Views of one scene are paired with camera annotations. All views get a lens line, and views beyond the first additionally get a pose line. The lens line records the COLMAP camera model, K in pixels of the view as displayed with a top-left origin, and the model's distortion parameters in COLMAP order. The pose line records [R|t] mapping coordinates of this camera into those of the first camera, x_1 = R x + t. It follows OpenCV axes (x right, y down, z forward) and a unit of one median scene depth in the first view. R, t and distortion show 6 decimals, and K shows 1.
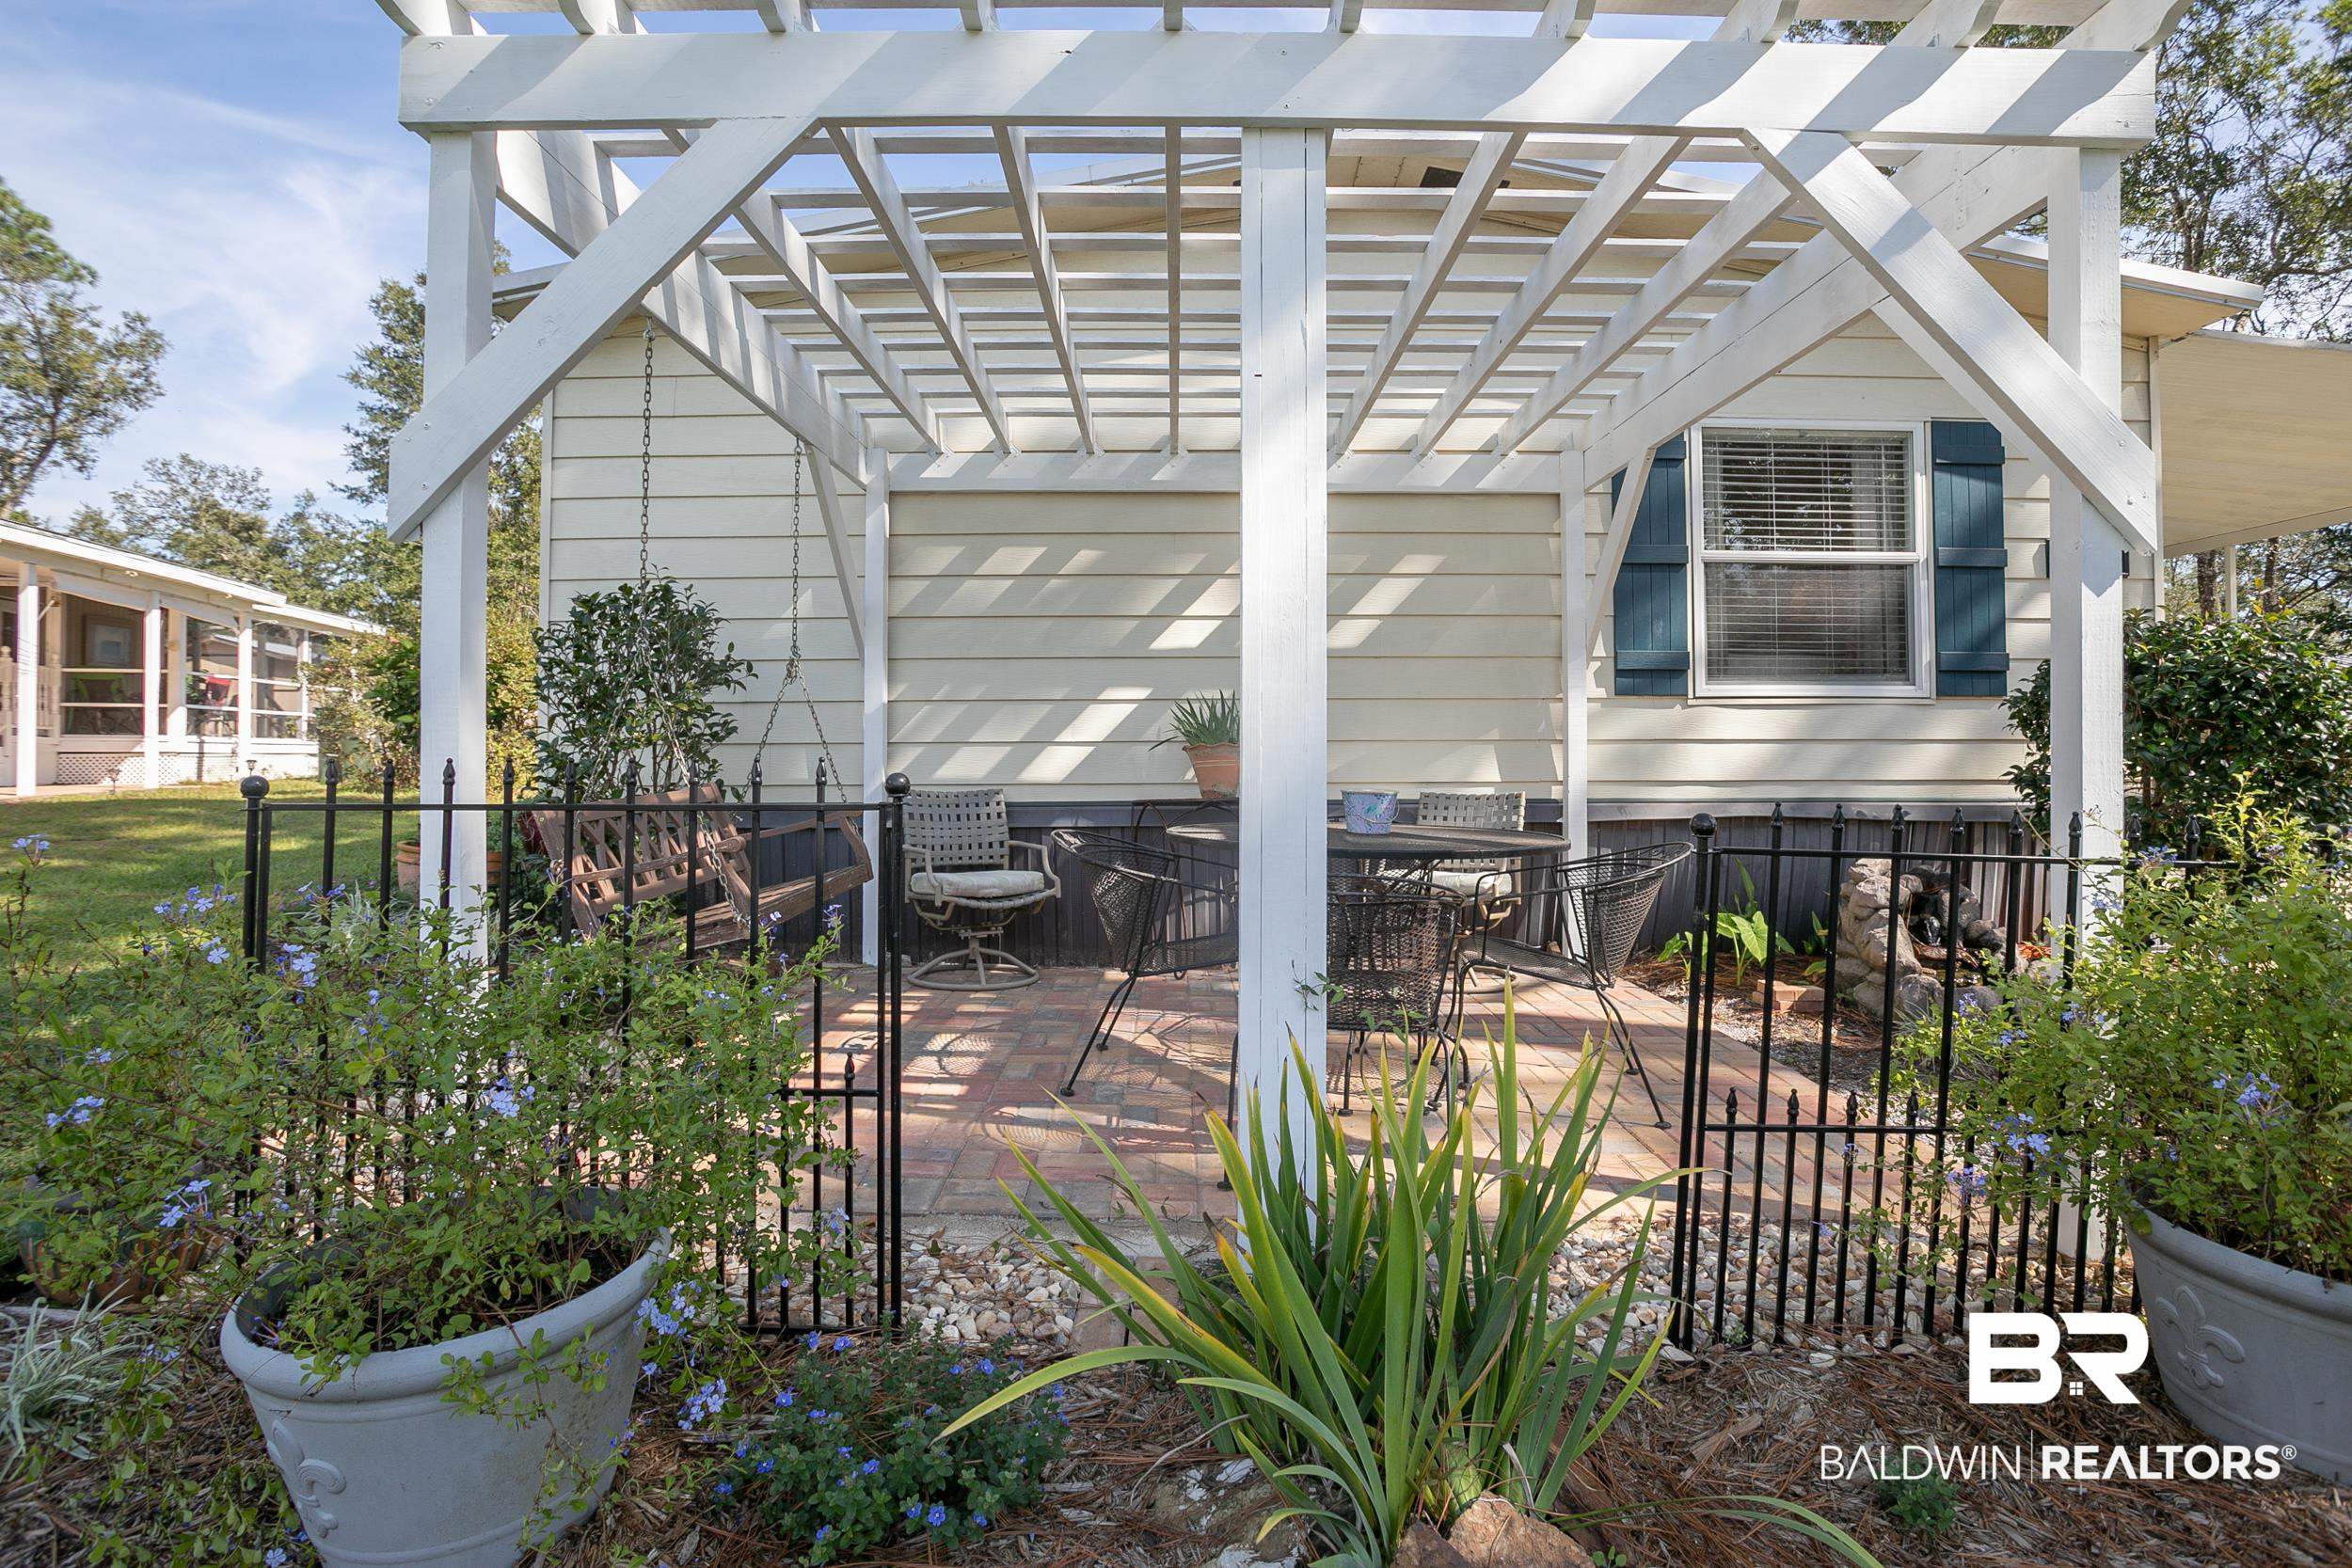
lens RADIAL K [[1125.3, 0, 1192.7], [0, 1125.3, 751.3], [0, 0, 1]] dist [-0.047999, 0.024623]
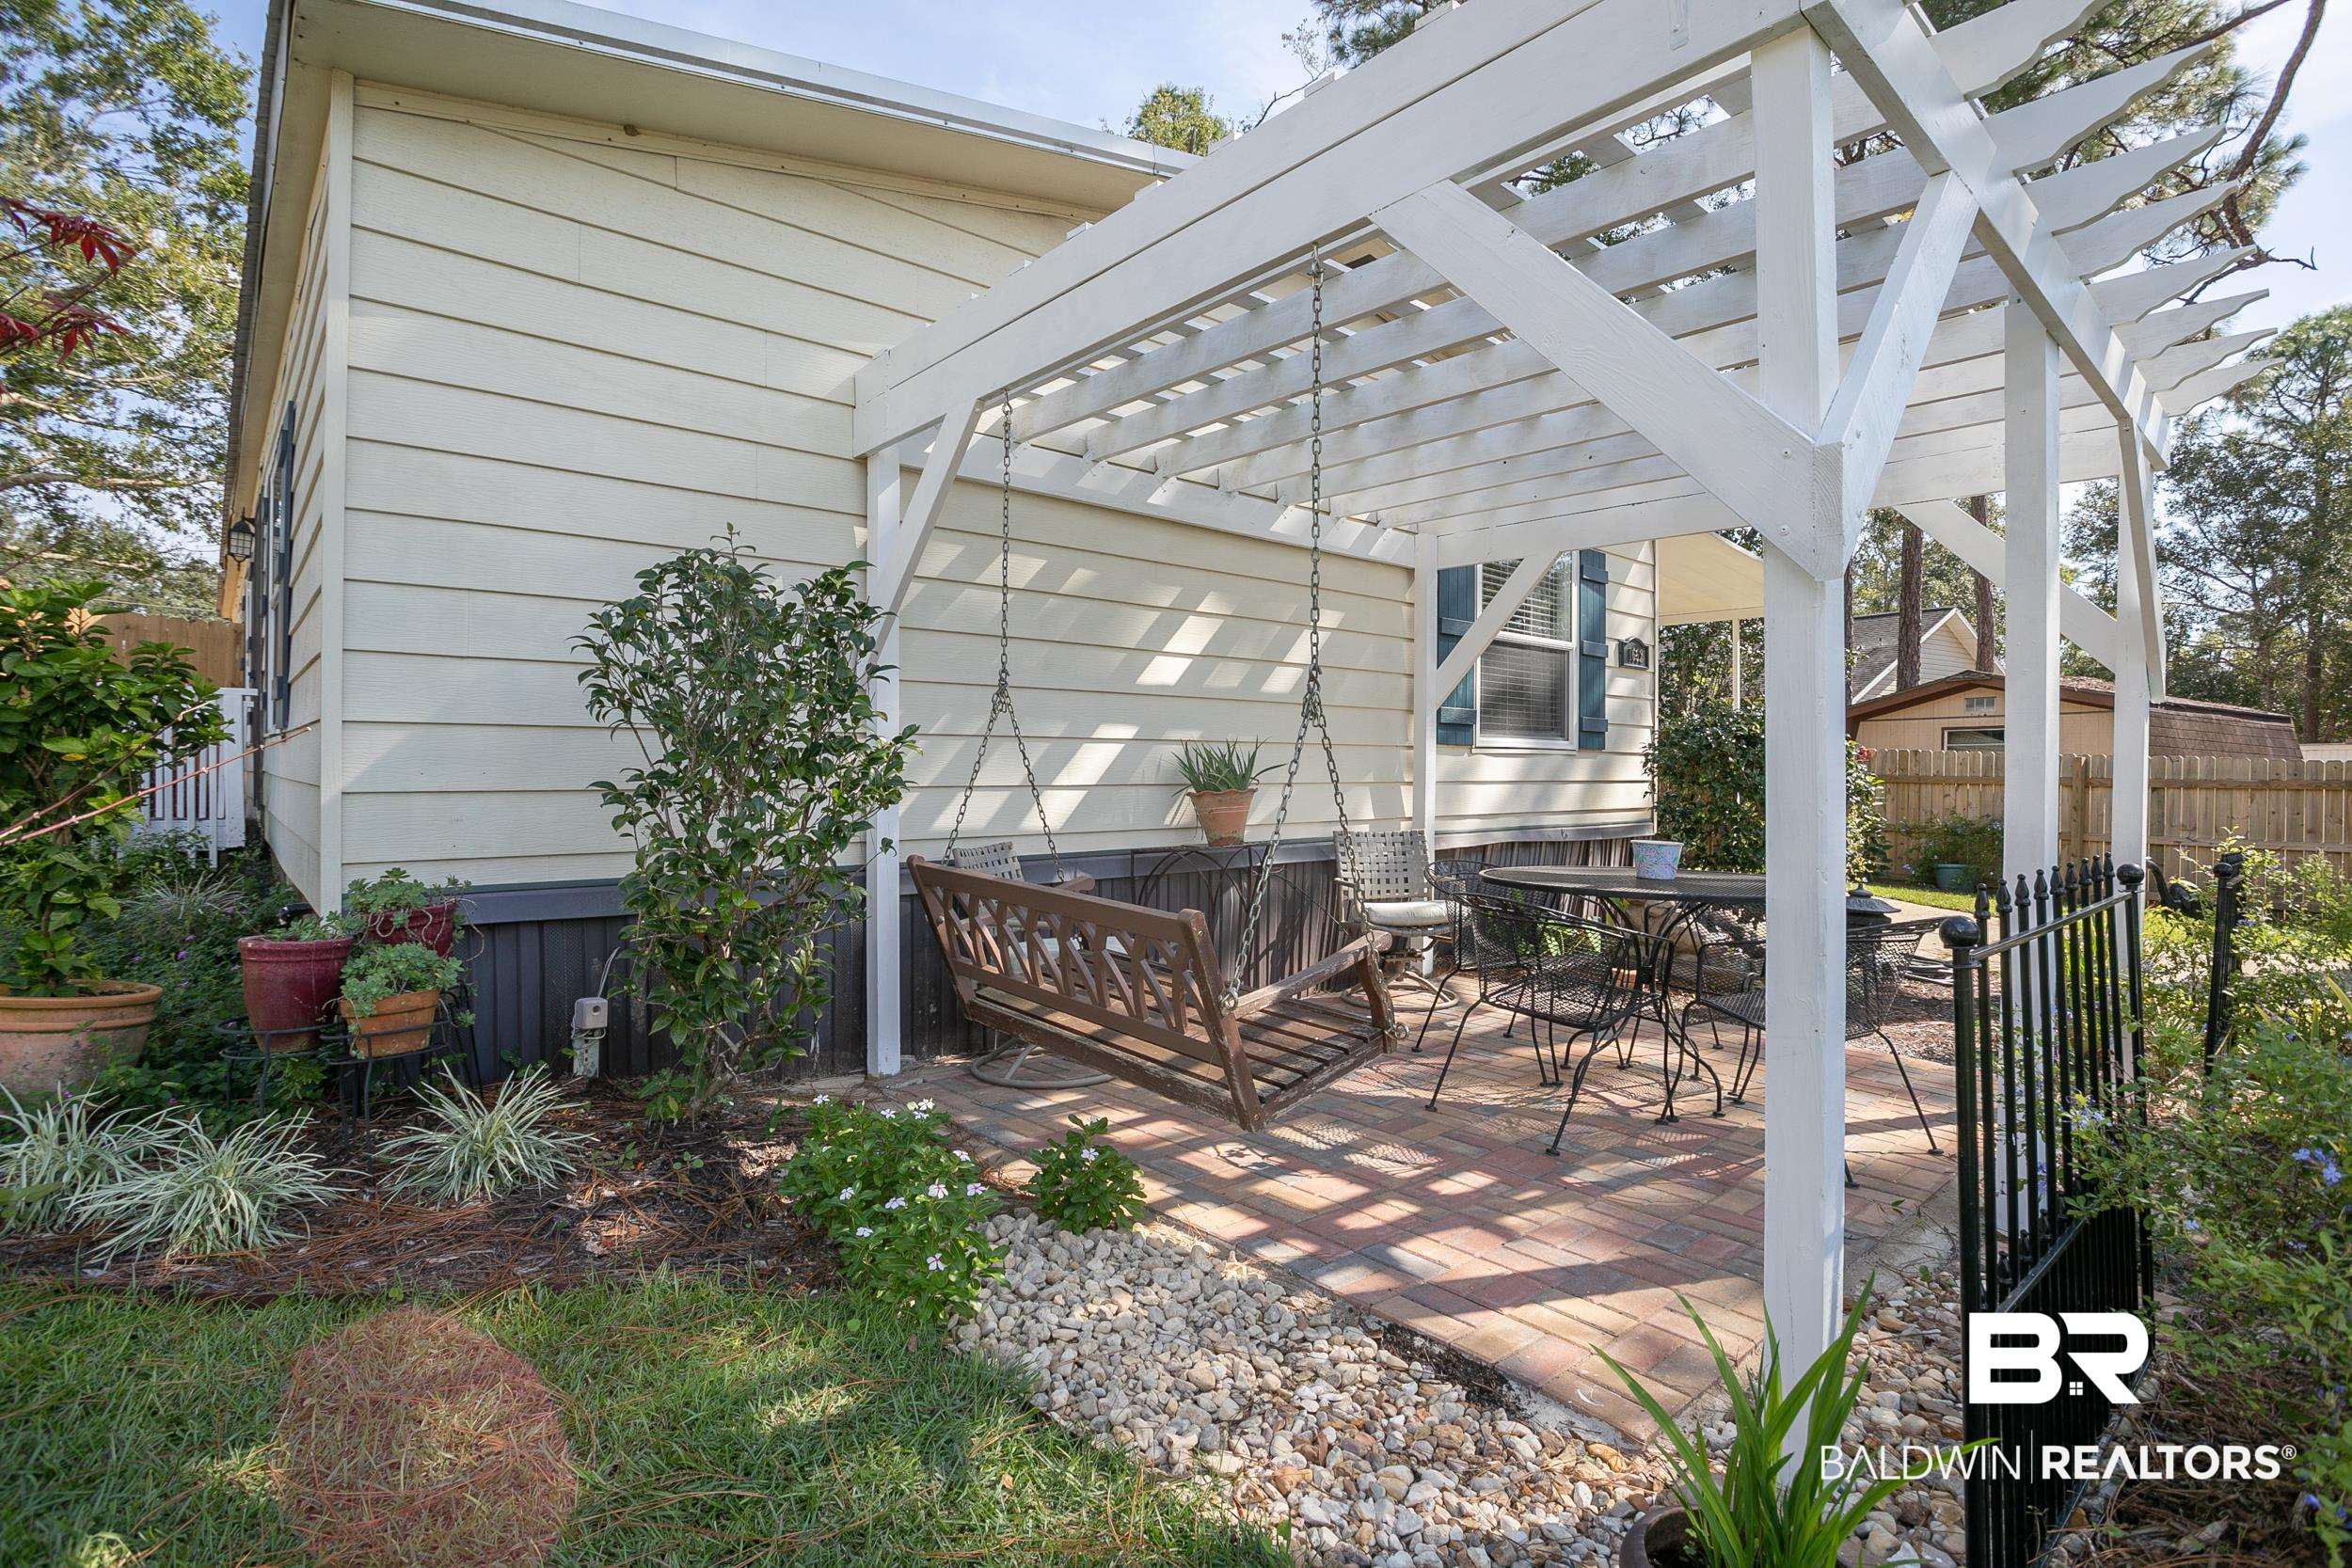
lens RADIAL K [[1125.3, 0, 1160.2], [0, 1125.3, 775.9], [0, 0, 1]] dist [-0.047999, 0.024623]
pose [[0.771023, 0.002533, 0.636802, -0.610958], [-0.007491, 0.999959, 0.005092, -0.020649], [-0.636763, -0.008696, 0.771010, 0.274811]]
